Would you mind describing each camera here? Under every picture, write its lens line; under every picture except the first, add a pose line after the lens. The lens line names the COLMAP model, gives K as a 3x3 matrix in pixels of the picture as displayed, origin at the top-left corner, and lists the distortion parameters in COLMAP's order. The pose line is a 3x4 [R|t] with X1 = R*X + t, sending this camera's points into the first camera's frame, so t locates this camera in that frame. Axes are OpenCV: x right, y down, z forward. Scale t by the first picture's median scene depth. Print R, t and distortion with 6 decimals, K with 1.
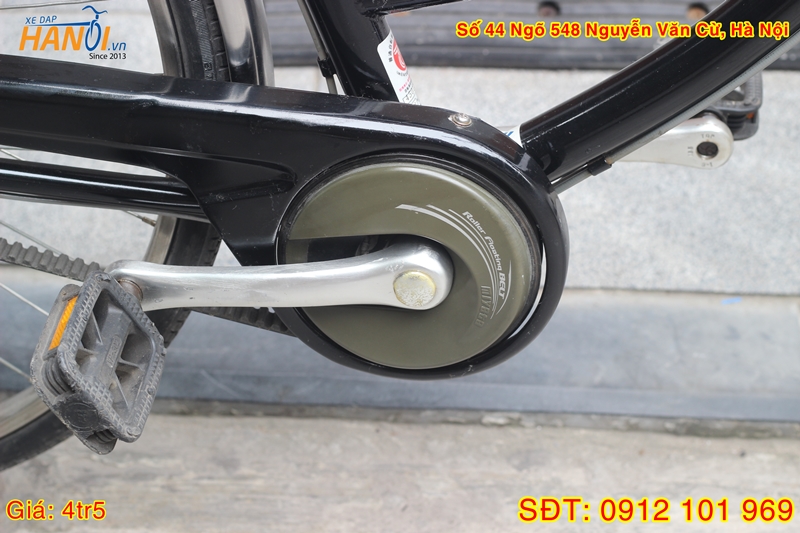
lens RADIAL K [[1922.5, 0, 400.0], [0, 1922.5, 266.5], [0, 0, 1]] dist [-0.117739, 0.270236]
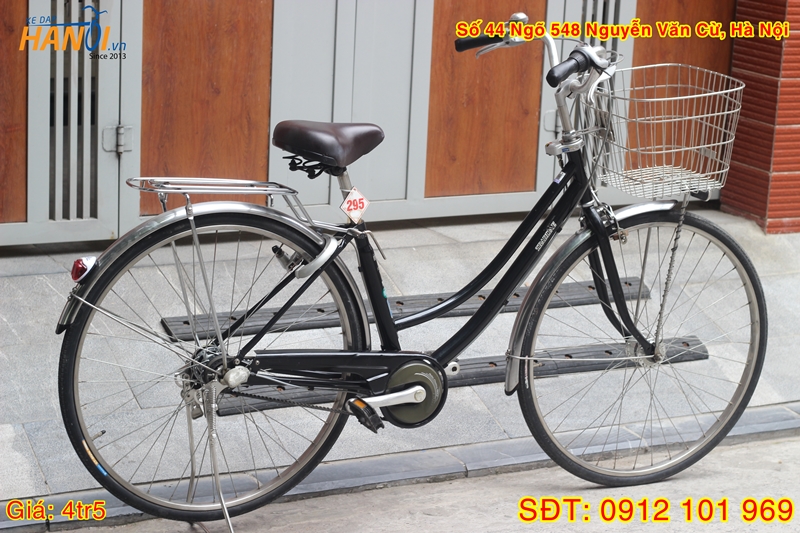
lens RADIAL K [[1922.5, 0, 400.0], [0, 1922.5, 266.5], [0, 0, 1]] dist [-0.117739, 0.270236]
pose [[0.840085, -0.063749, 0.538695, -2.126084], [0.266394, 0.913555, -0.307328, 0.966786], [-0.472536, 0.401687, 0.784447, -2.185314]]
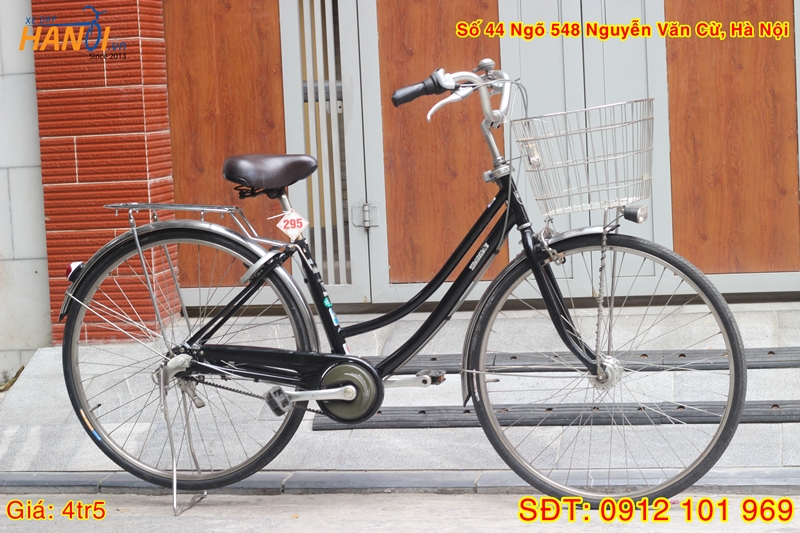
lens RADIAL K [[1922.5, 0, 400.0], [0, 1922.5, 266.5], [0, 0, 1]] dist [-0.117739, 0.270236]
pose [[0.992349, -0.012861, -0.122795, 0.674620], [-0.052420, 0.856583, -0.513339, 2.029542], [0.111786, 0.515848, 0.849355, -2.918484]]
